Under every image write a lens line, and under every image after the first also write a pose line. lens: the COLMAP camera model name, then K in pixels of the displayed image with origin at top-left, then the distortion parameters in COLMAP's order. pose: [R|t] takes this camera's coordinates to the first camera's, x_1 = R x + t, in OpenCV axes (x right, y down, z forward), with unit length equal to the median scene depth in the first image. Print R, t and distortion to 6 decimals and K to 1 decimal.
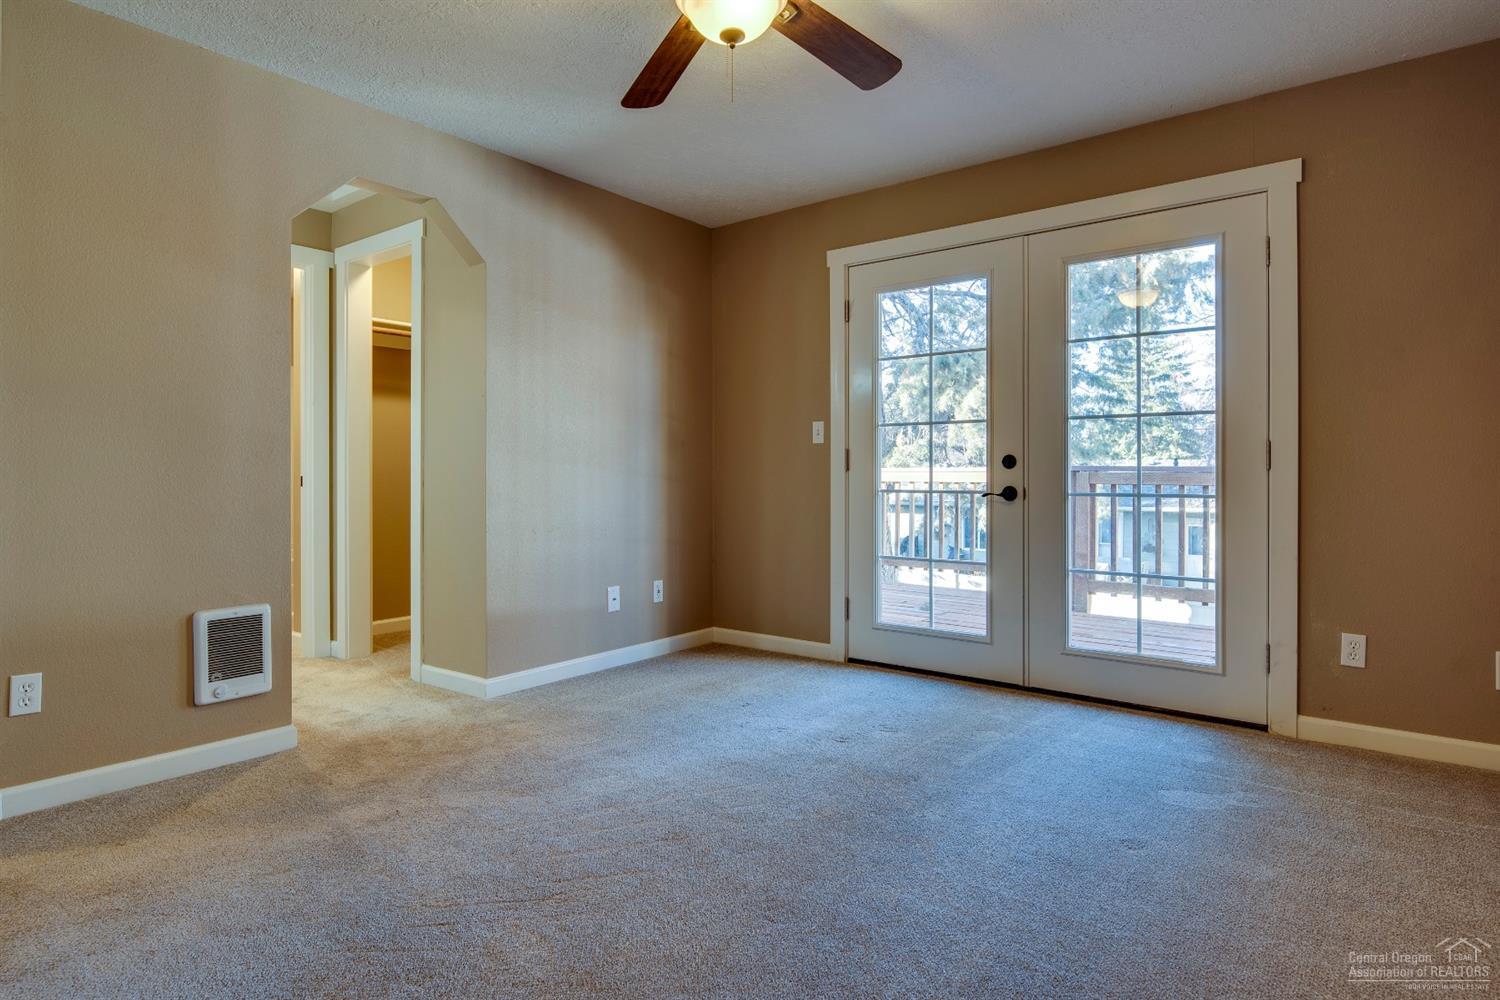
lens RADIAL K [[811.6, 0, 757.3], [0, 811.6, 487.0], [0, 0, 1]] dist [-0.005910, -0.003538]
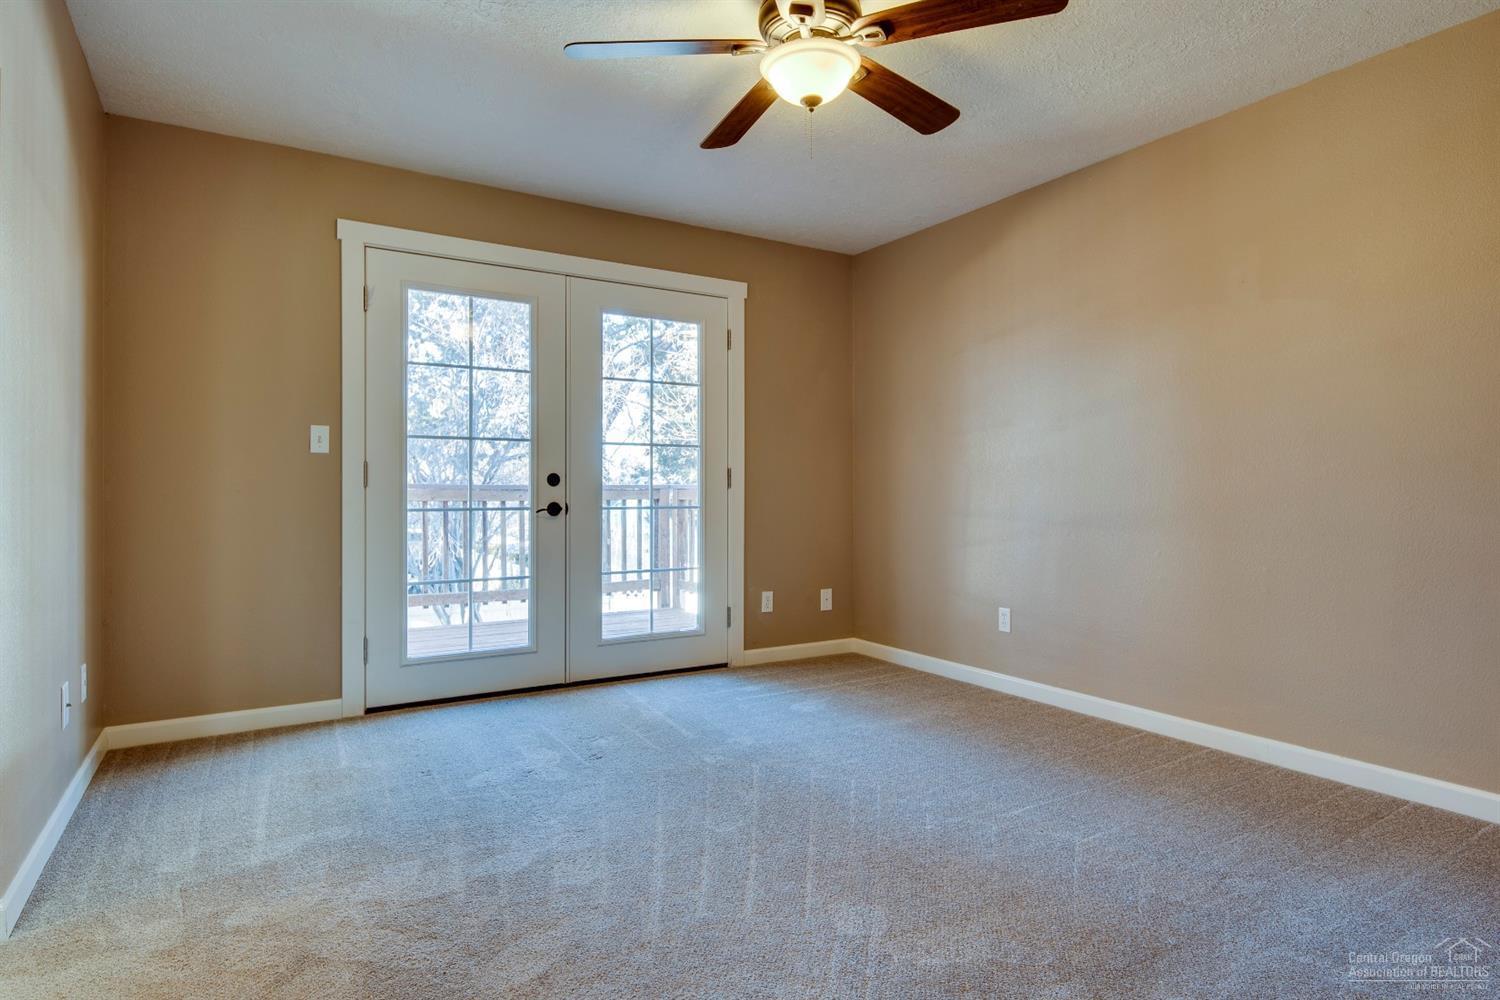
lens RADIAL K [[811.6, 0, 756.7], [0, 811.6, 495.9], [0, 0, 1]] dist [-0.005910, -0.003538]
pose [[0.345644, -0.006634, 0.938342, -0.615221], [0.013677, 0.999904, 0.002031, -0.008138], [-0.938266, 0.012132, 0.345702, 0.373165]]
